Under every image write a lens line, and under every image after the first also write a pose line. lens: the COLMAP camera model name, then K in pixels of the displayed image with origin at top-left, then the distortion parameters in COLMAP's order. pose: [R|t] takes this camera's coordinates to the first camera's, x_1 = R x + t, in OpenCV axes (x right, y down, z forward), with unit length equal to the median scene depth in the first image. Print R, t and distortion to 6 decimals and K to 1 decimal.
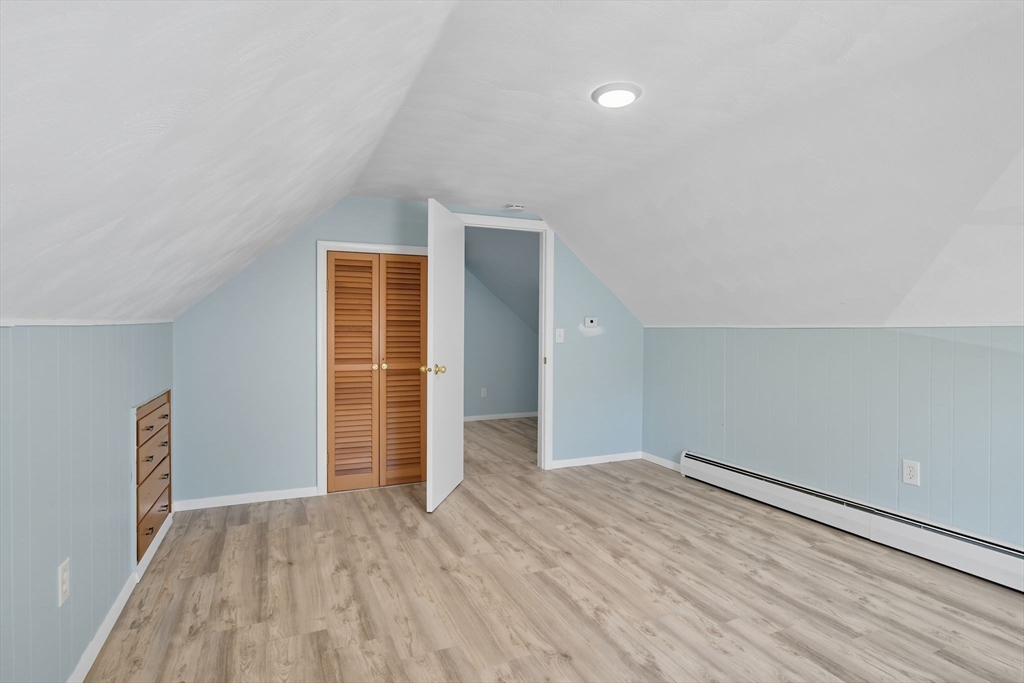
lens RADIAL K [[565.7, 0, 515.8], [0, 565.7, 337.3], [0, 0, 1]] dist [-0.005256, 0.003492]
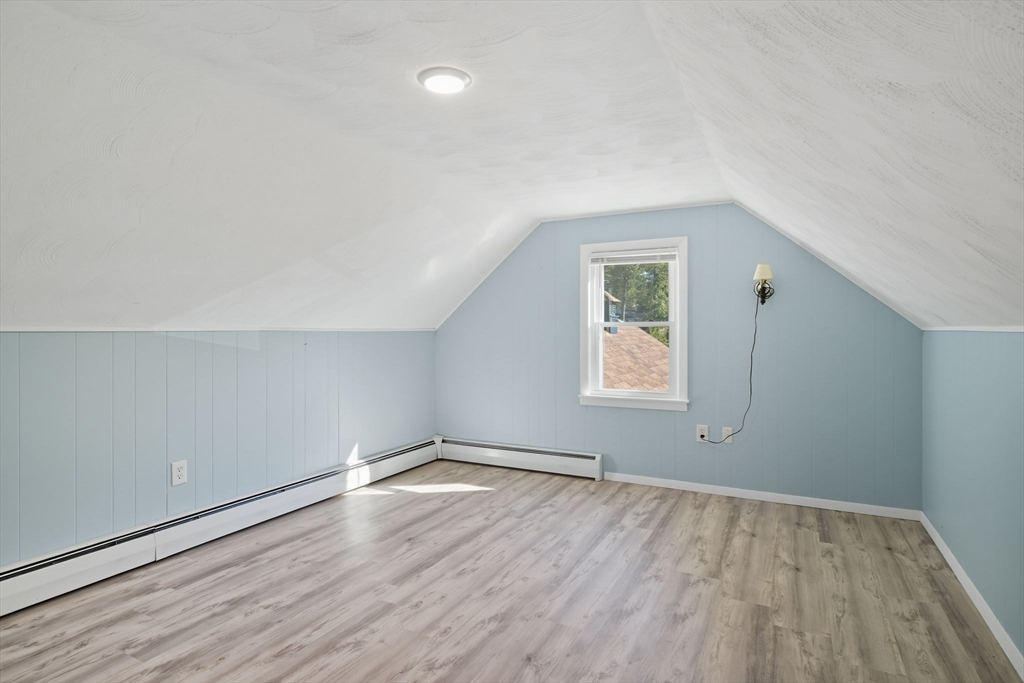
lens RADIAL K [[565.7, 0, 515.5], [0, 565.7, 339.0], [0, 0, 1]] dist [-0.005256, 0.003492]
pose [[-0.650605, -0.007885, 0.759375, -0.491709], [0.009879, 0.999774, 0.018844, -0.017064], [-0.759352, 0.019762, -0.650380, 1.248607]]
